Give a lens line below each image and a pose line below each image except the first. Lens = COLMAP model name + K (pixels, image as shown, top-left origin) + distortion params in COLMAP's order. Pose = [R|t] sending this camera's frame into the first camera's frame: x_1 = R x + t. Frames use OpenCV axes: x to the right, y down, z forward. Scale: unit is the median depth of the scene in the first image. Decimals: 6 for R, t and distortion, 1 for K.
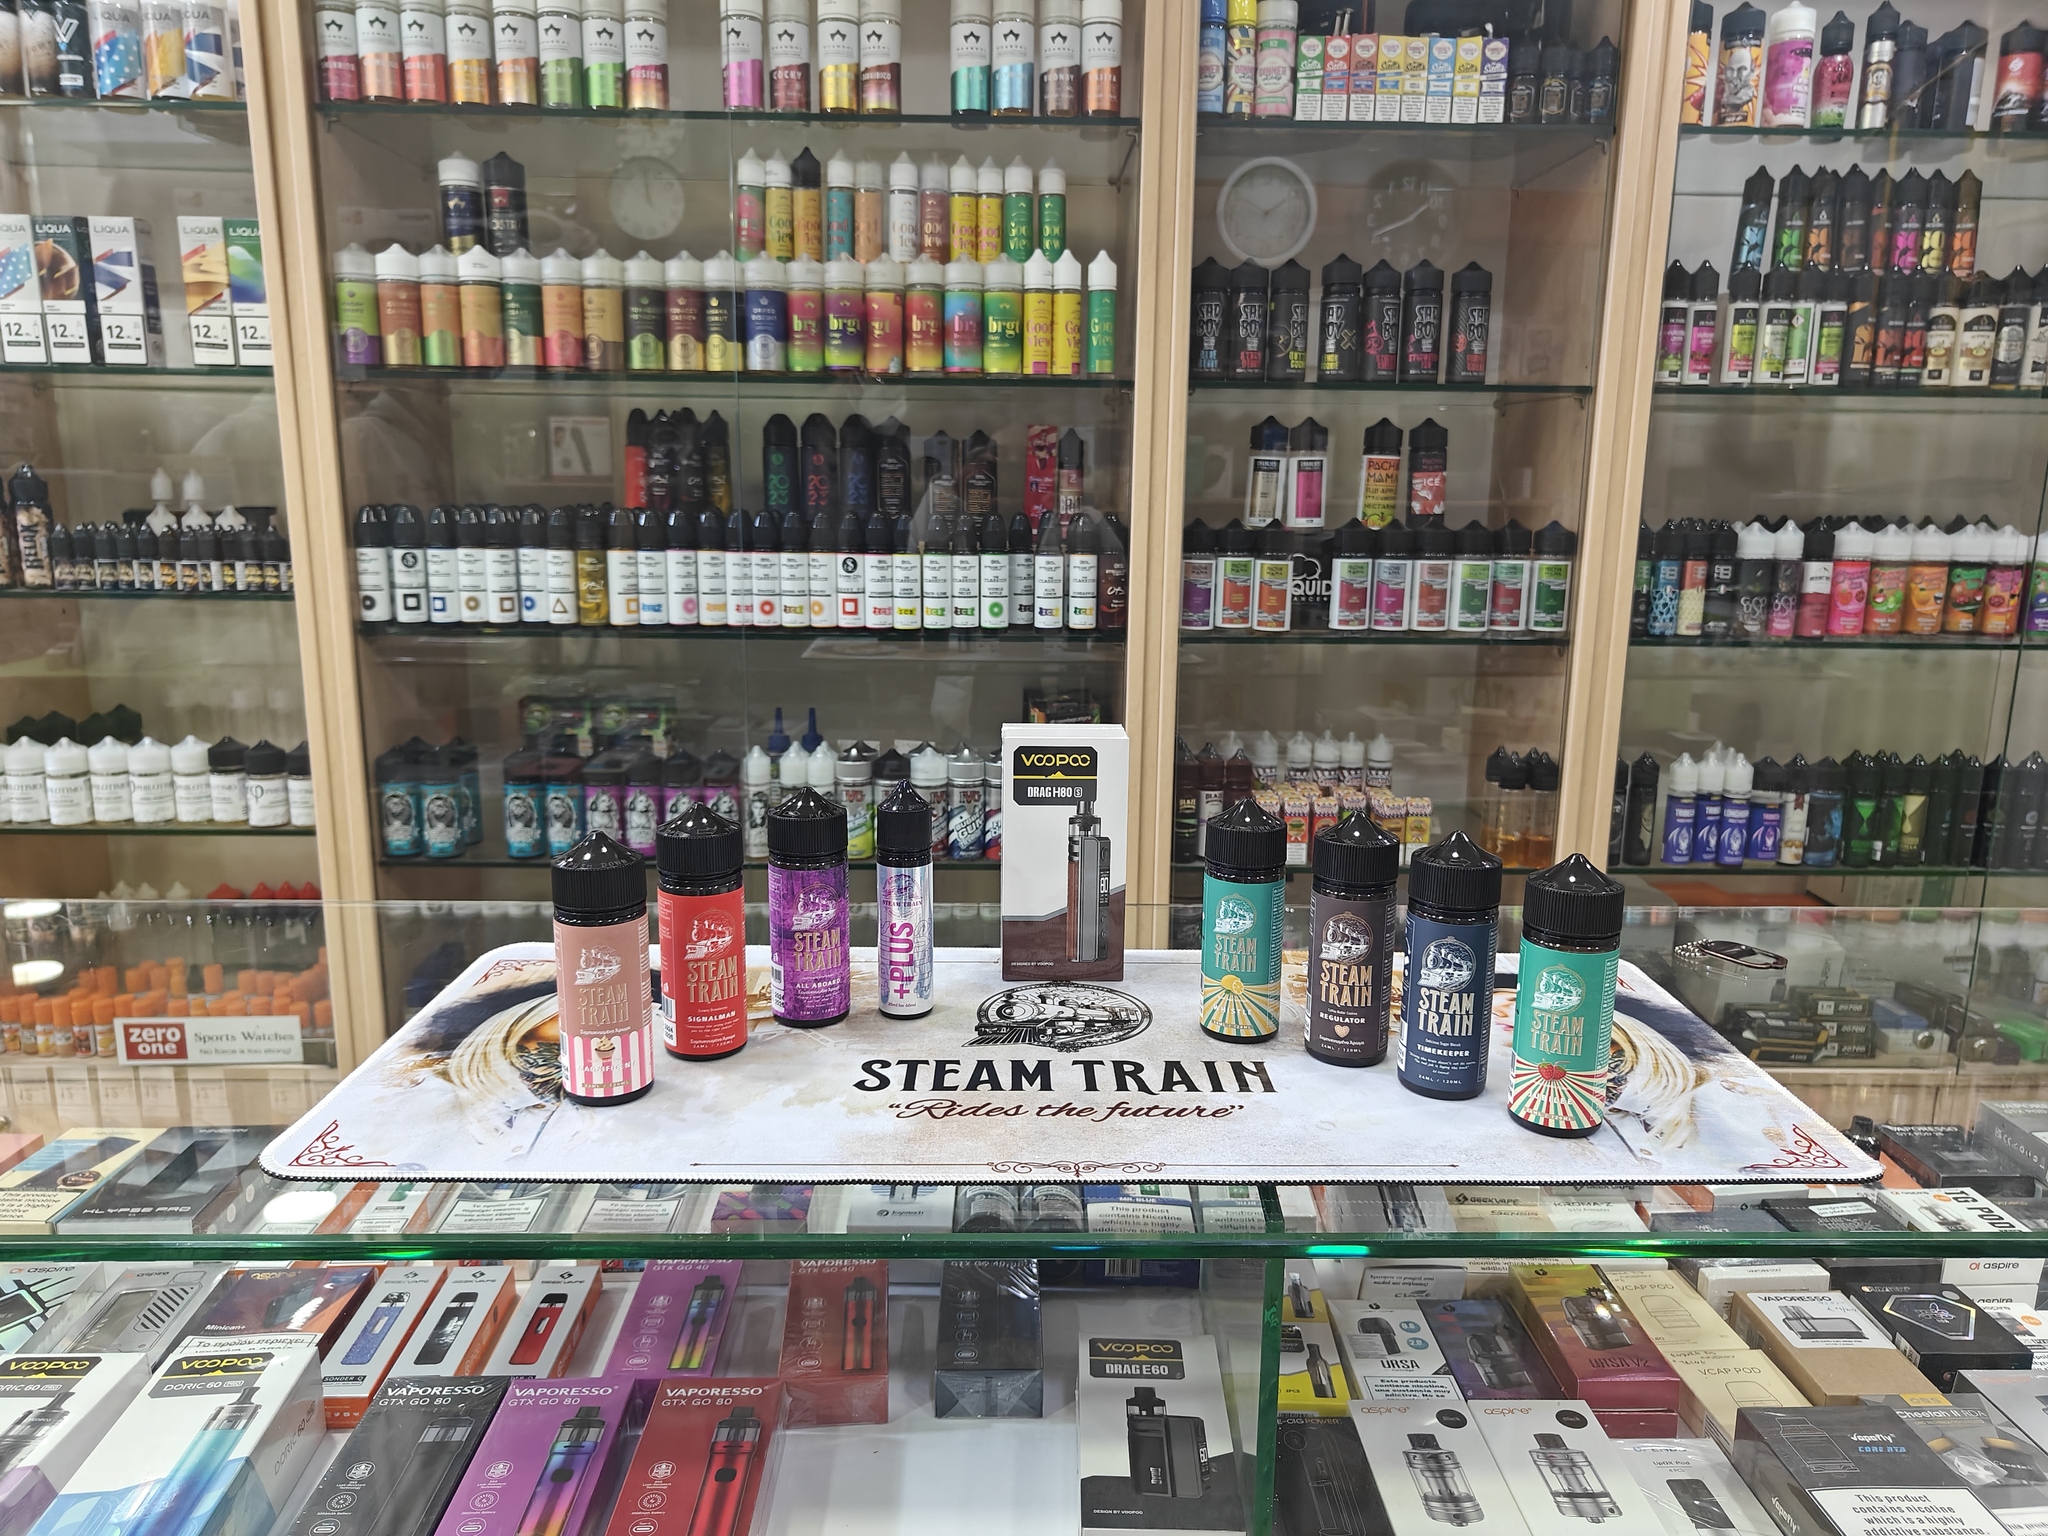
lens RADIAL K [[1431.4, 0, 1037.6], [0, 1431.4, 760.8], [0, 0, 1]] dist [0.003300, 0.001059]
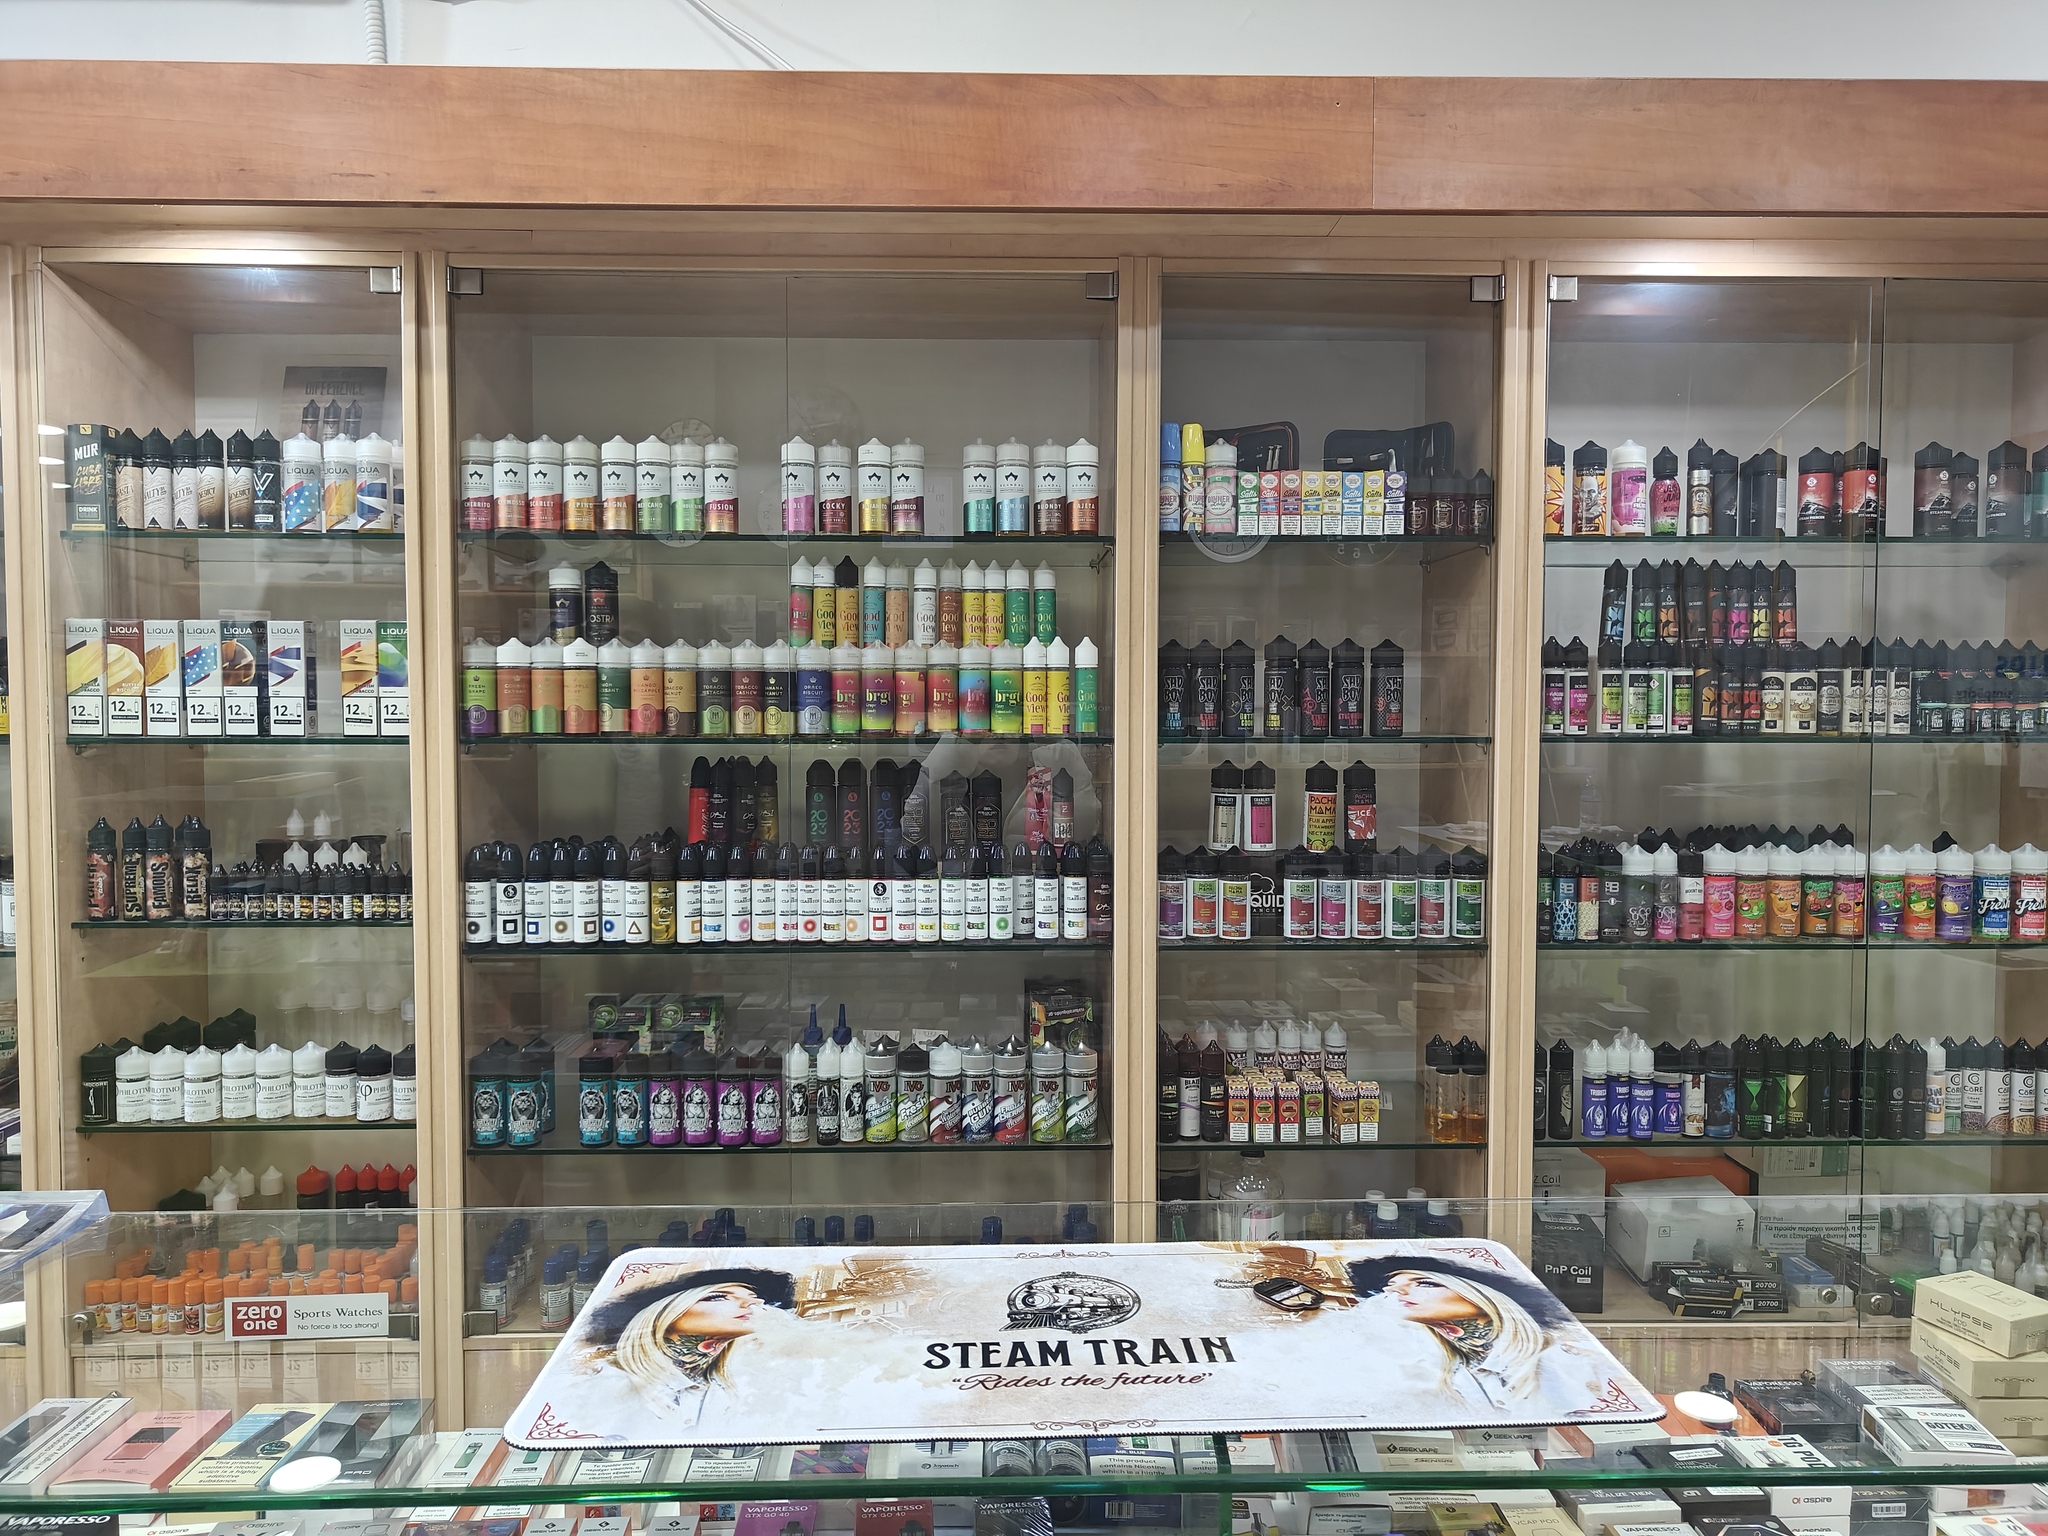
lens RADIAL K [[1406.0, 0, 1024.0], [0, 1406.0, 768.0], [0, 0, 1]] dist [0.011552, -0.001247]
pose [[0.999917, -0.012467, 0.003380, -0.013642], [0.012844, 0.987439, -0.157479, -0.051507], [-0.001374, 0.157509, 0.987517, -0.174589]]
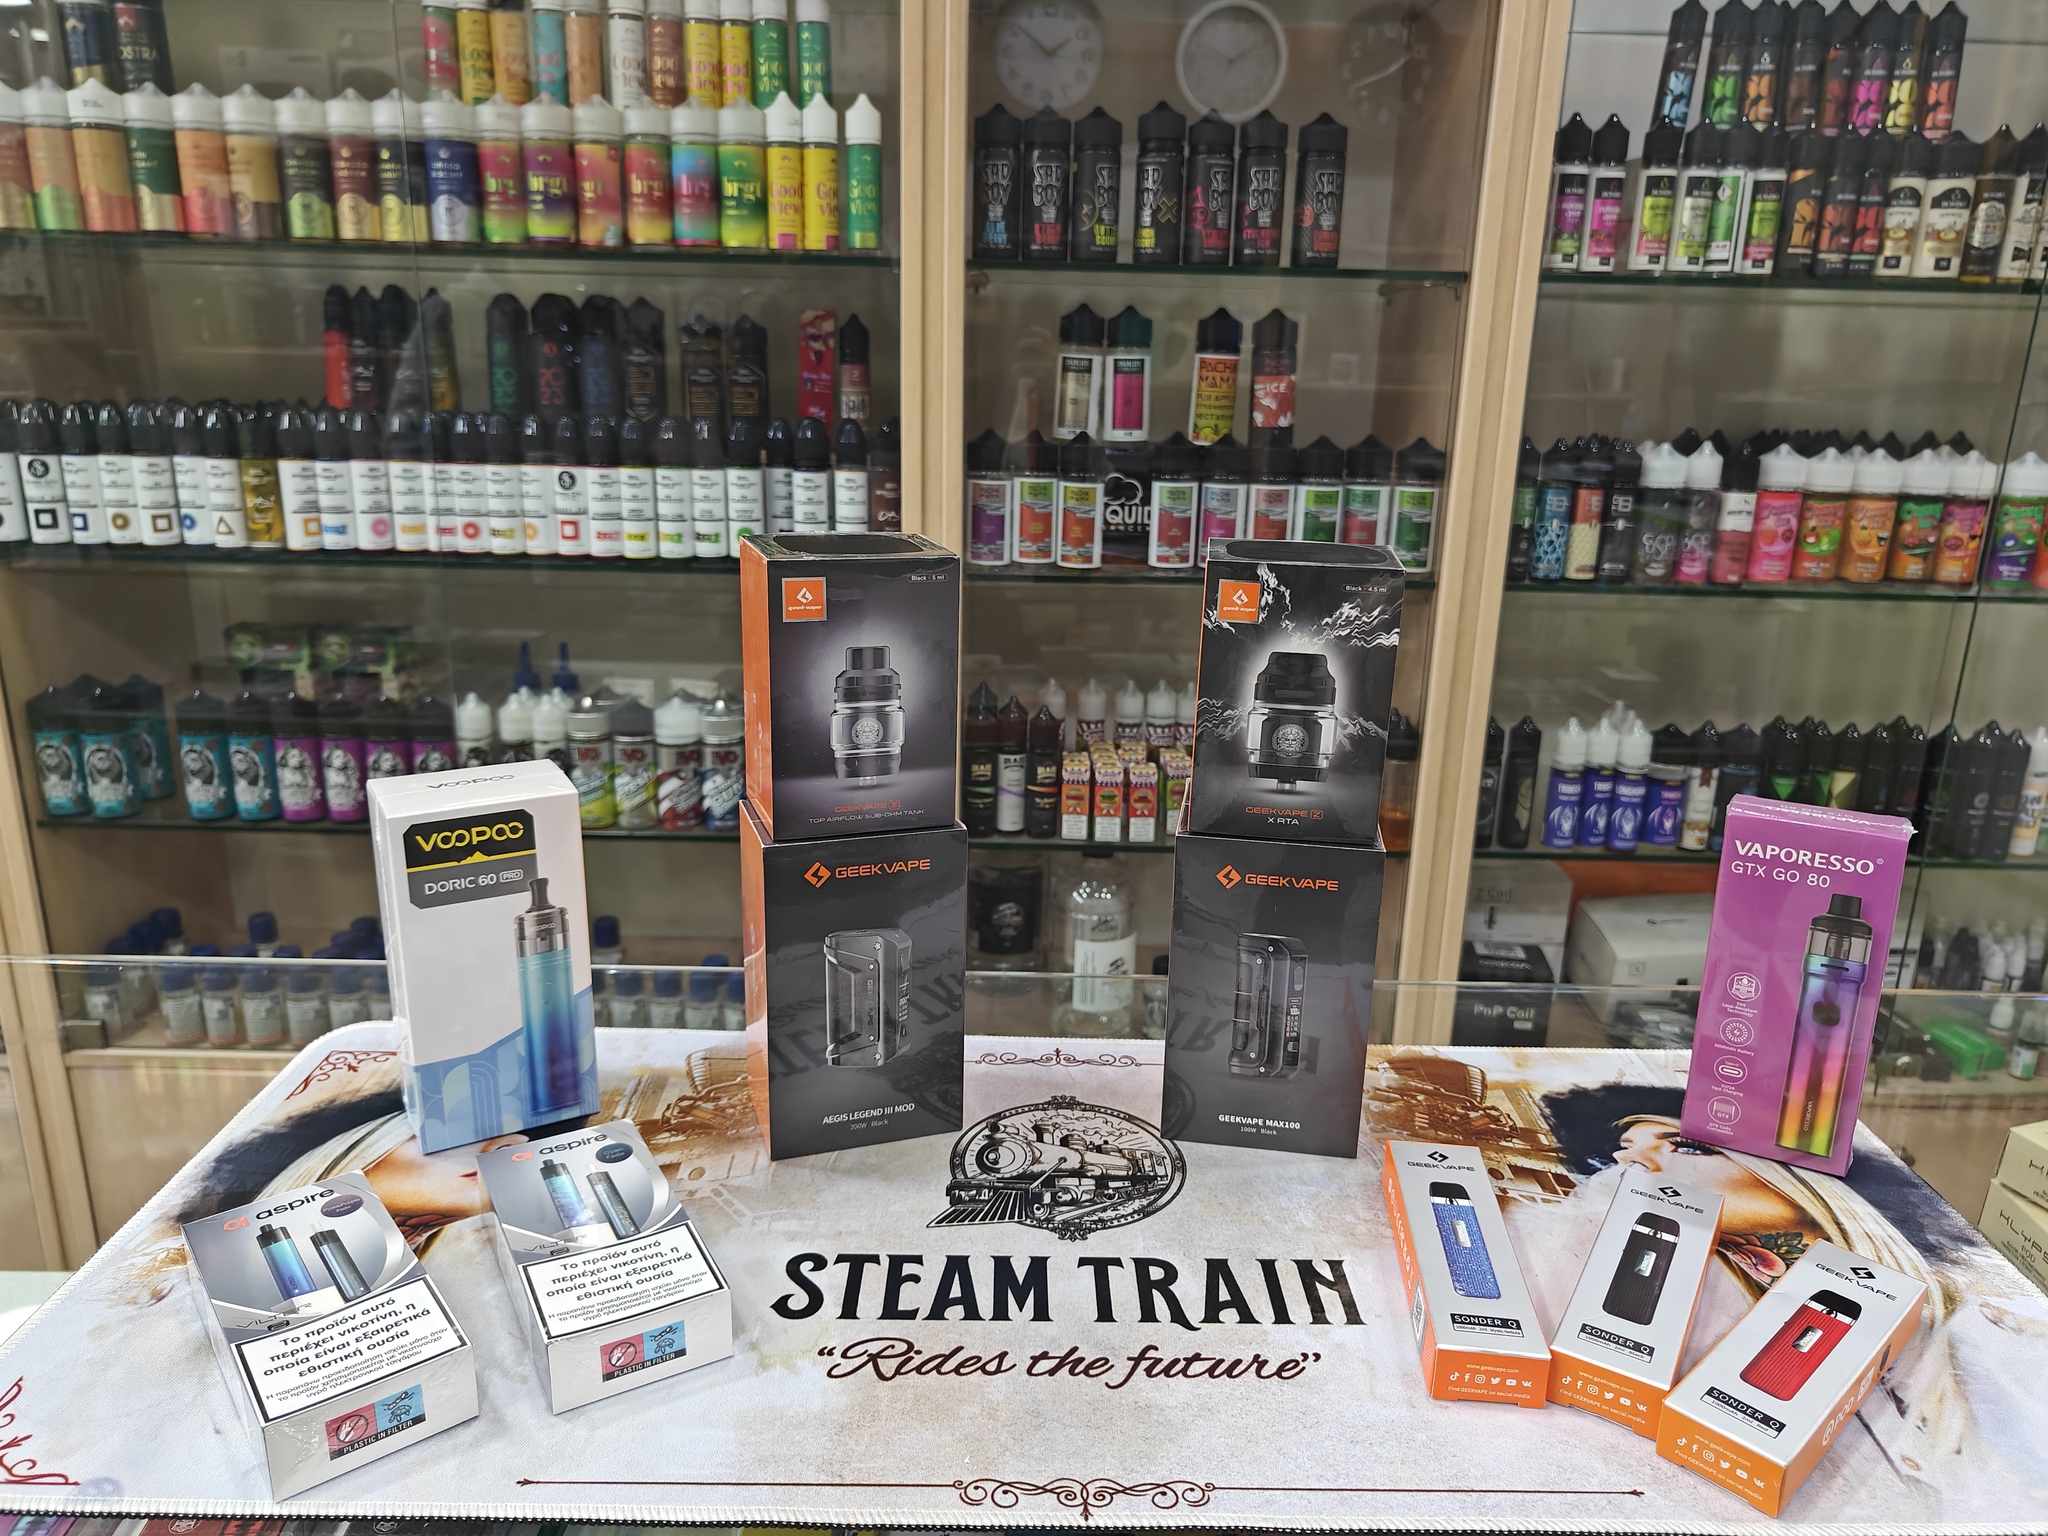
lens RADIAL K [[1448.8, 0, 1027.9], [0, 1448.8, 753.9], [0, 0, 1]] dist [0.005669, -0.002995]
pose [[0.999813, 0.015415, -0.011638, 0.148792], [-0.014444, 0.996736, 0.079421, -0.049800], [0.012824, -0.079238, 0.996773, 0.151232]]
